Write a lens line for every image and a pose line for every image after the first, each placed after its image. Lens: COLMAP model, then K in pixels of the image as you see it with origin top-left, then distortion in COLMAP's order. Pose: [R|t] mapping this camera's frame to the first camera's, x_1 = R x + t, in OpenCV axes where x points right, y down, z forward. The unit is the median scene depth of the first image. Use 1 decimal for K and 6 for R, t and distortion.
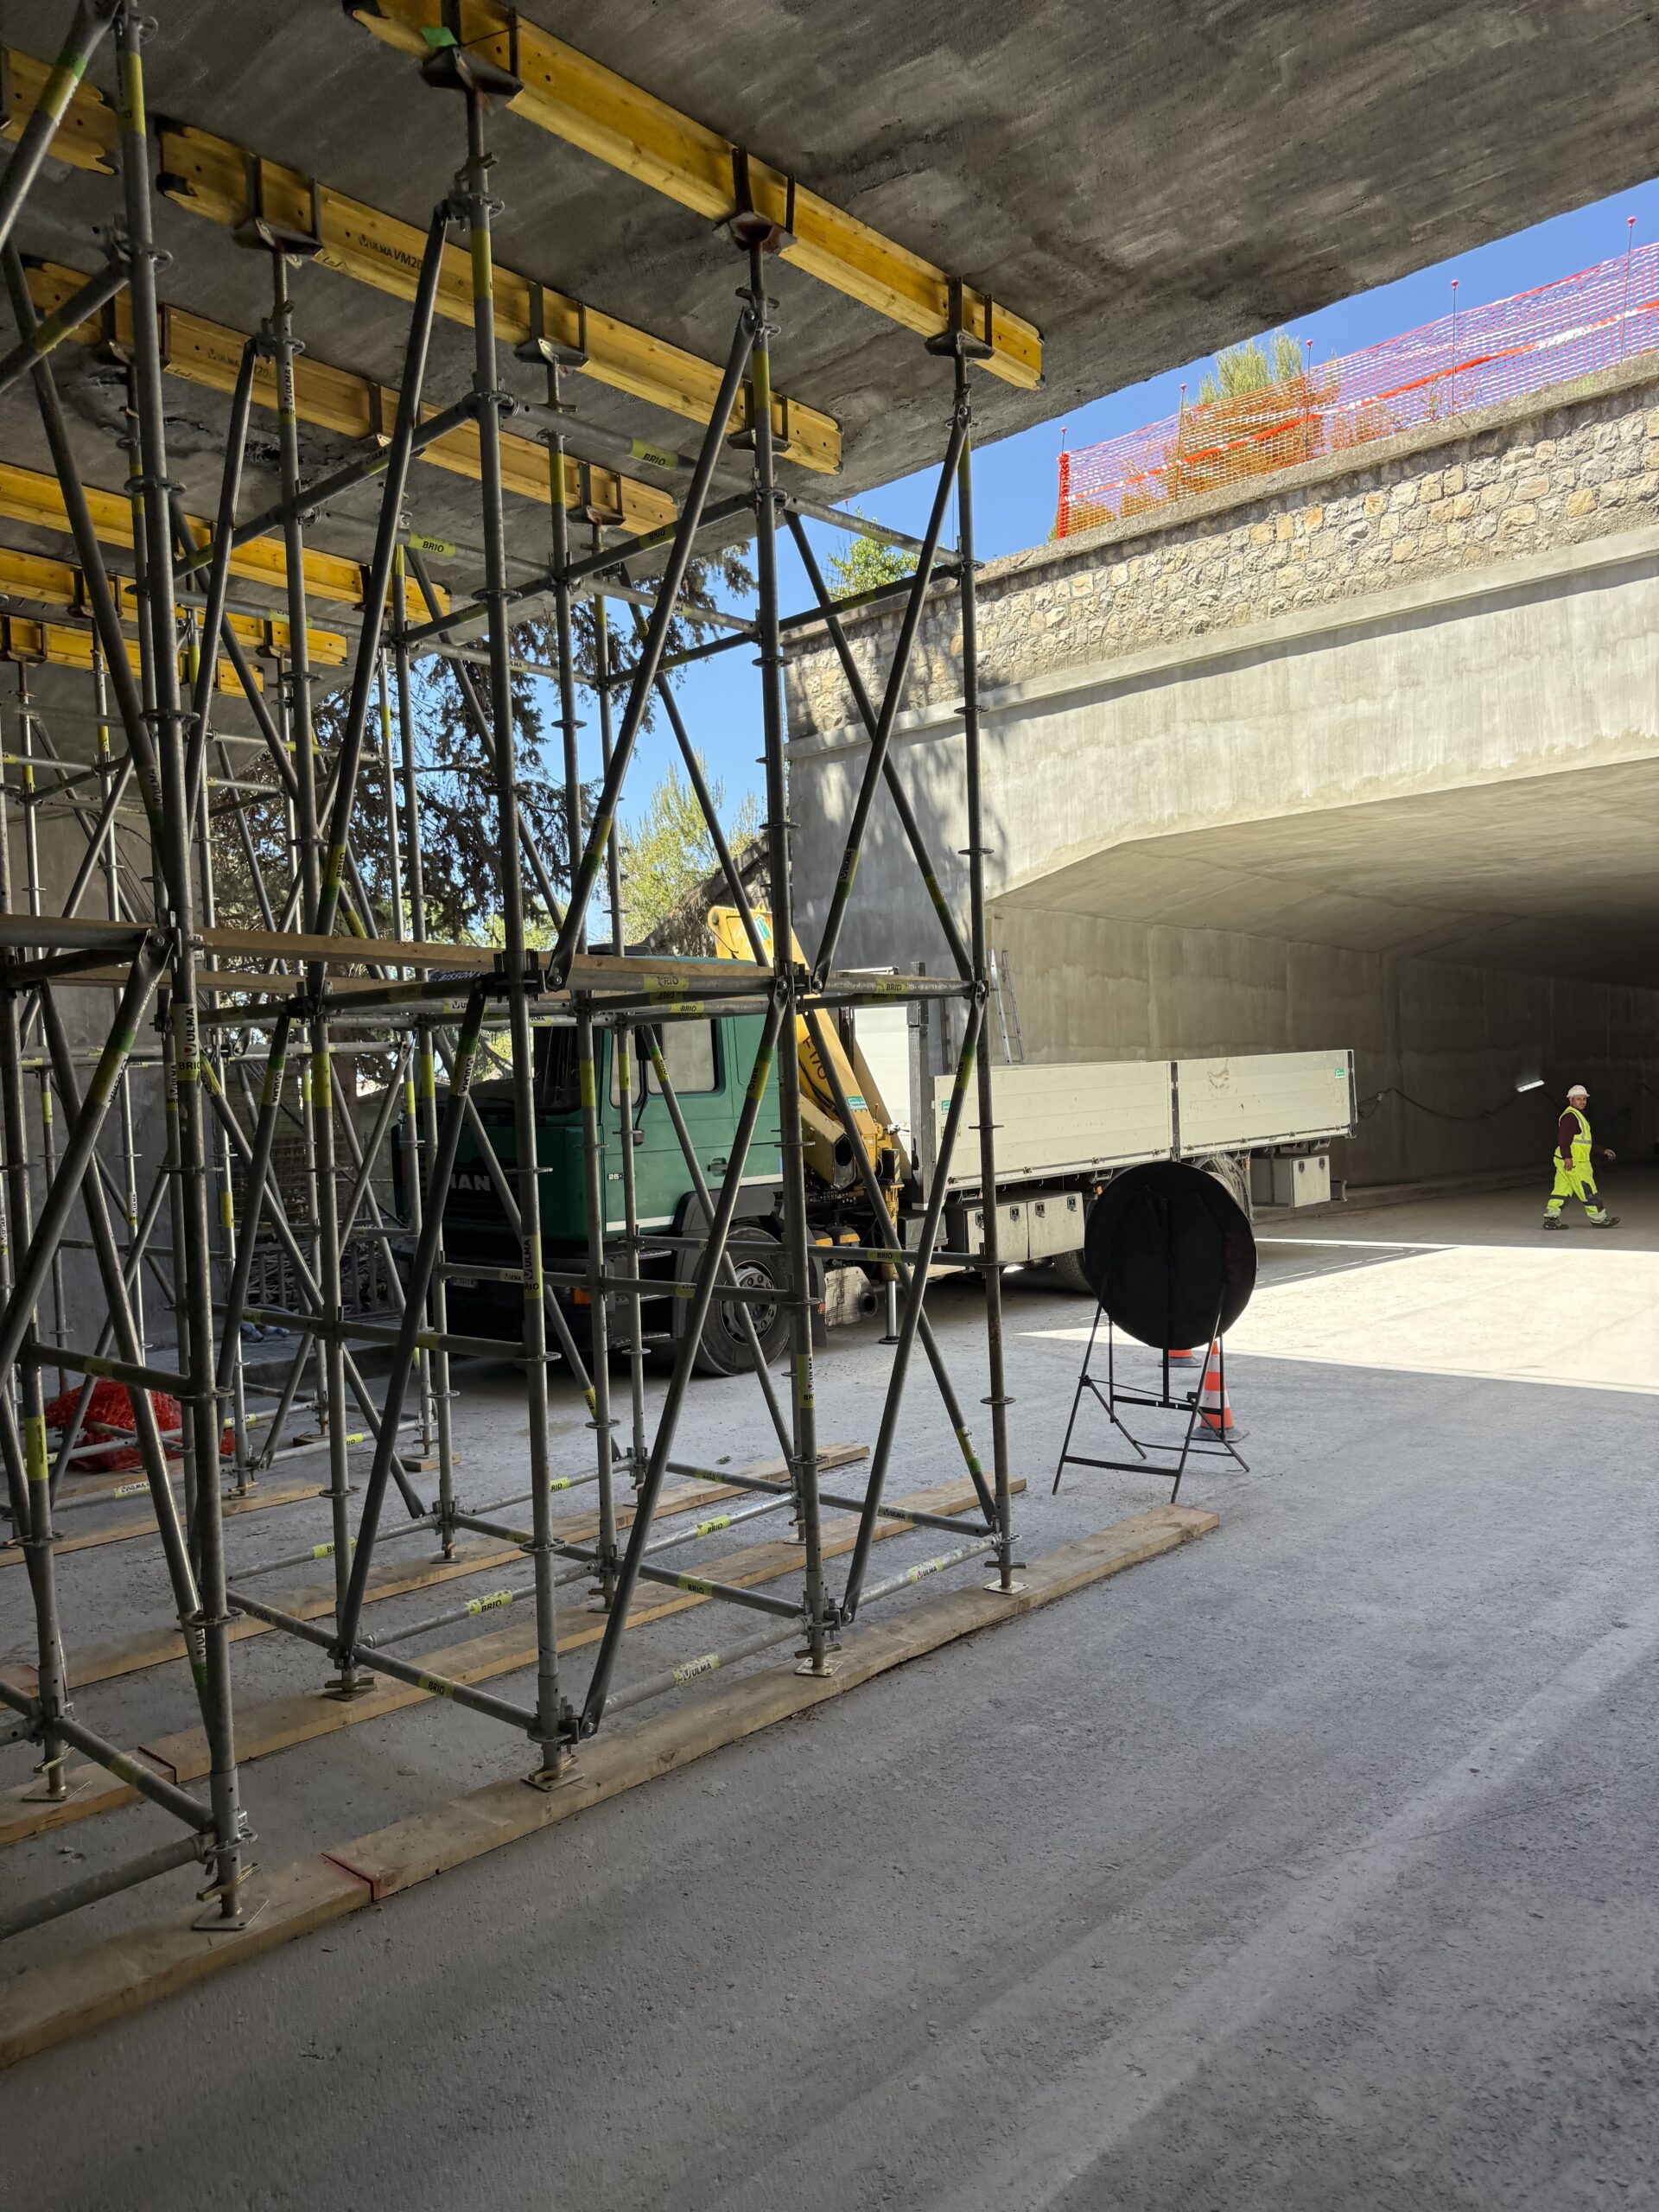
lens RADIAL K [[1566.3, 0, 816.7], [0, 1566.3, 1179.6], [0, 0, 1]] dist [0.038837, -0.063553]
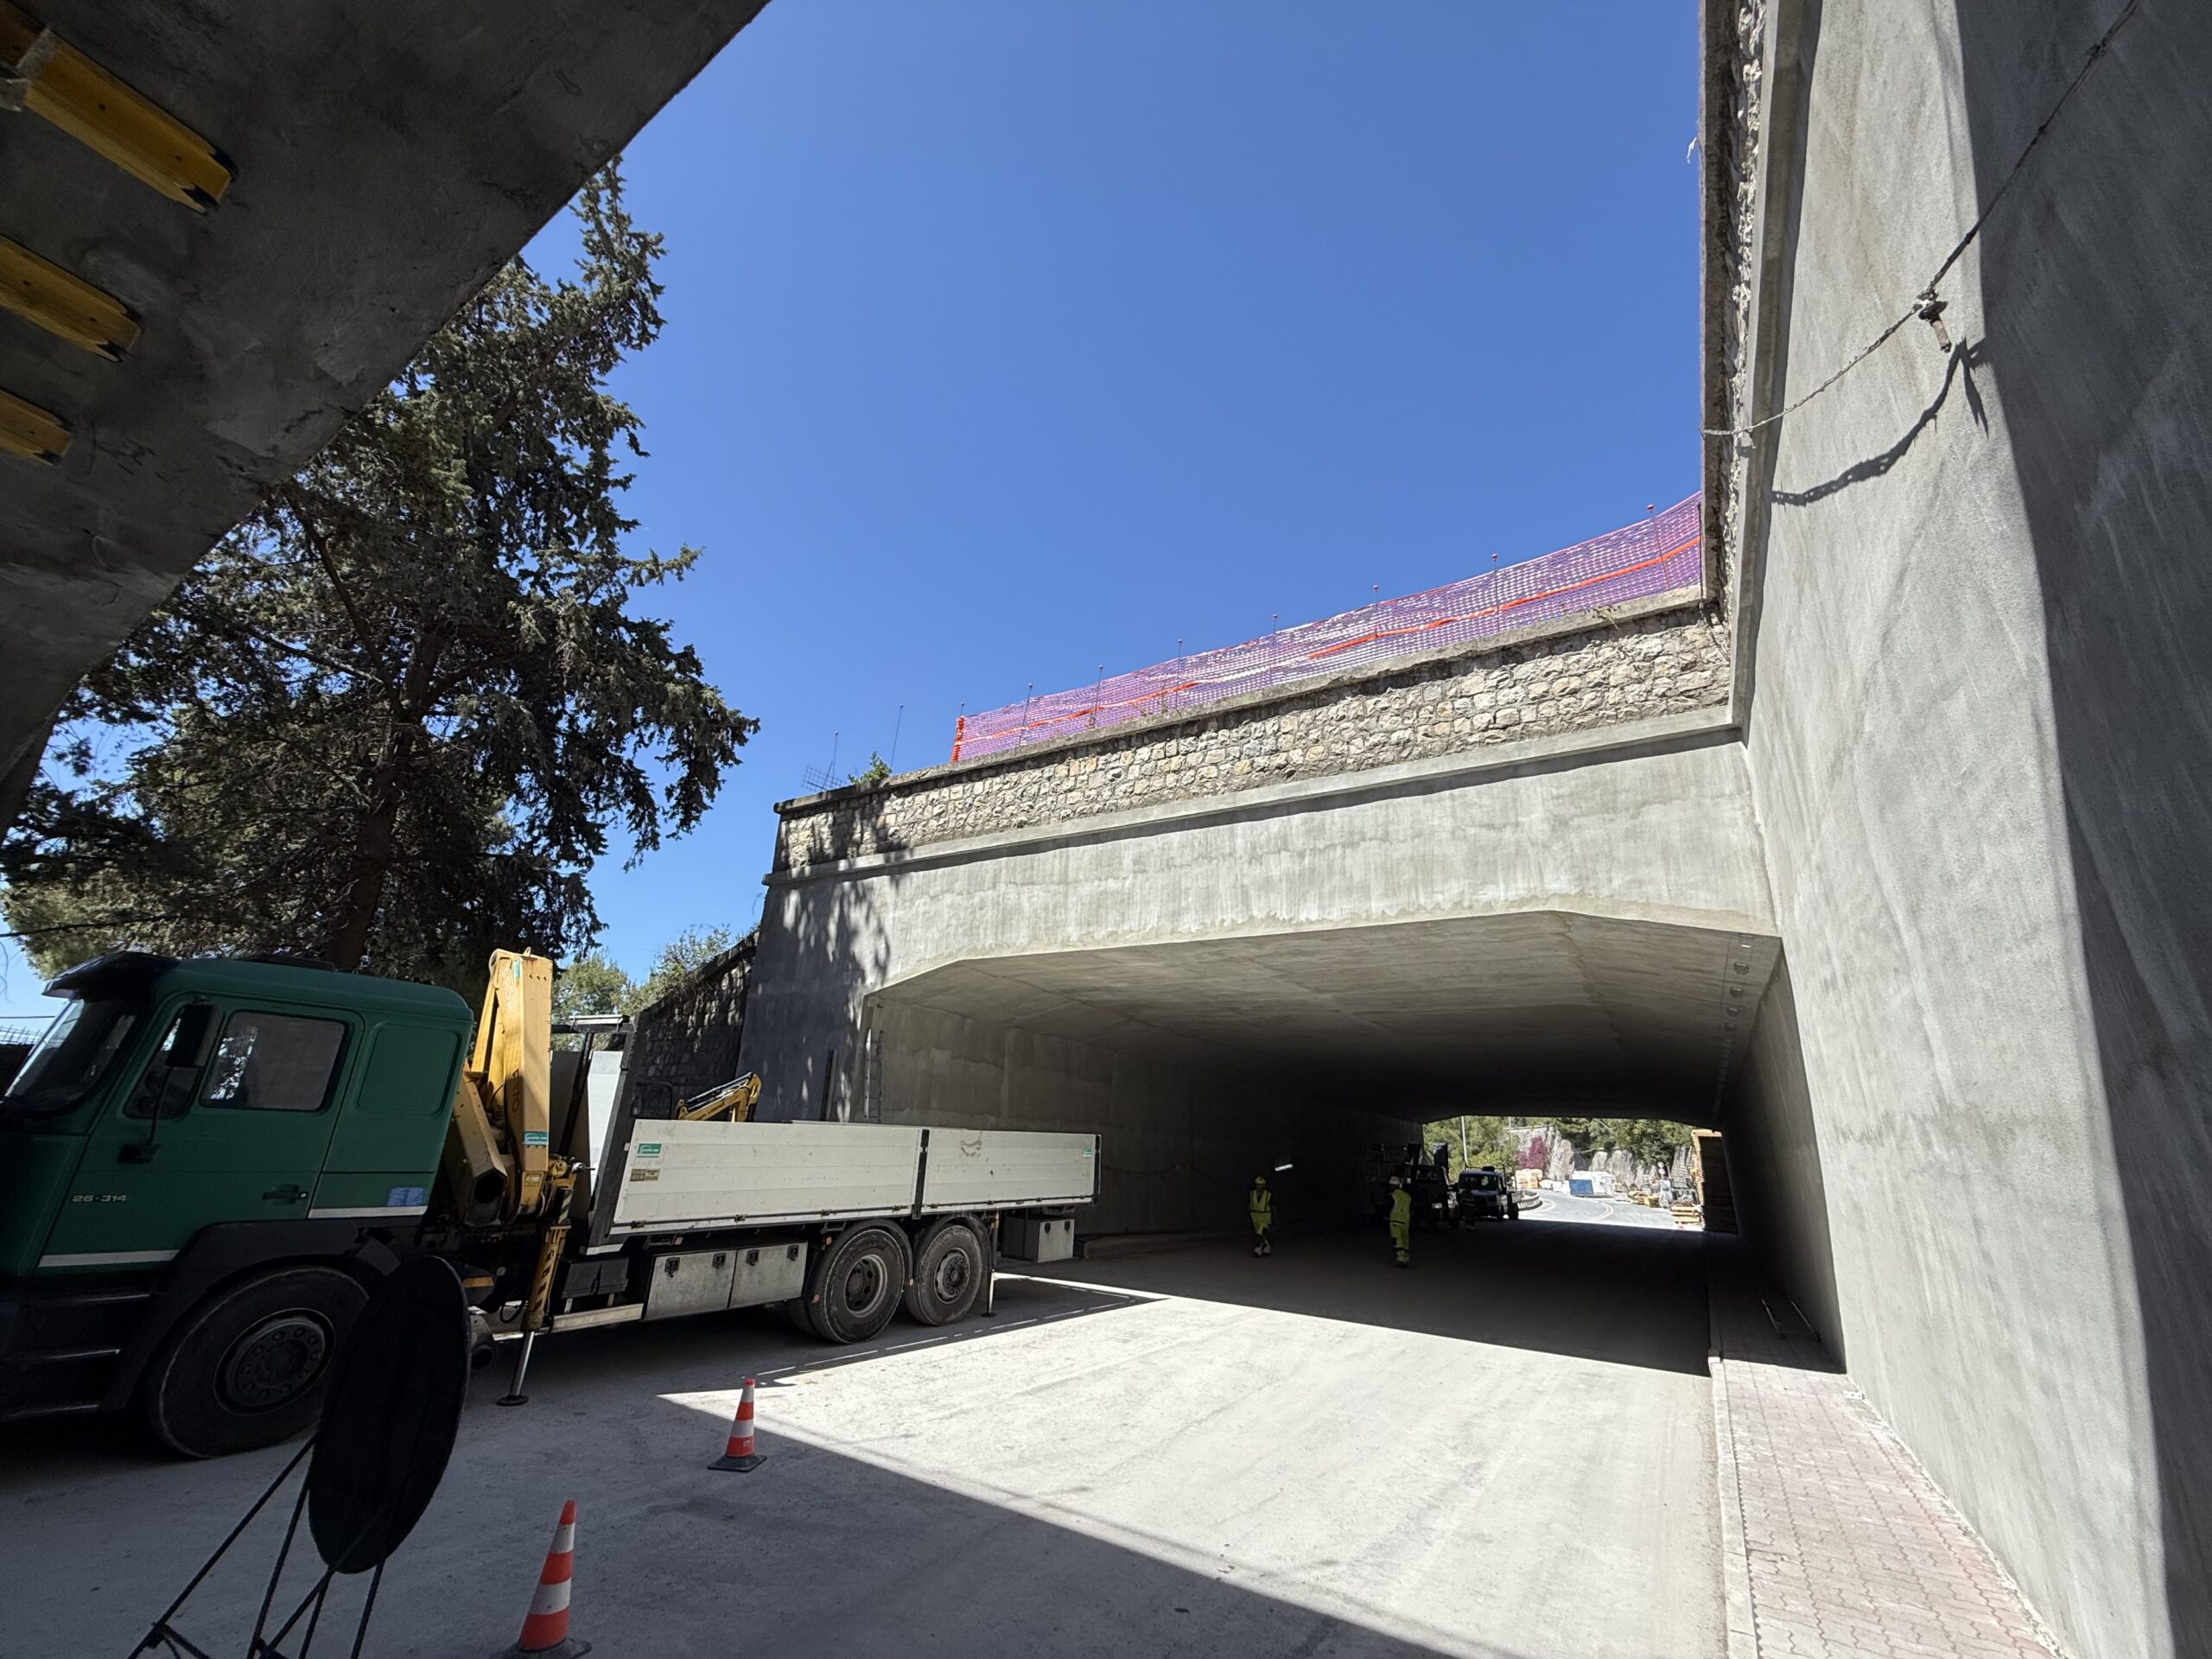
lens RADIAL K [[880.8, 0, 1092.8], [0, 880.8, 833.9], [0, 0, 1]] dist [-0.000661, -0.000484]
pose [[0.981180, 0.141595, 0.131291, 0.215299], [-0.081925, 0.920950, -0.380971, -0.032983], [-0.174856, 0.363045, 0.915218, 0.244503]]
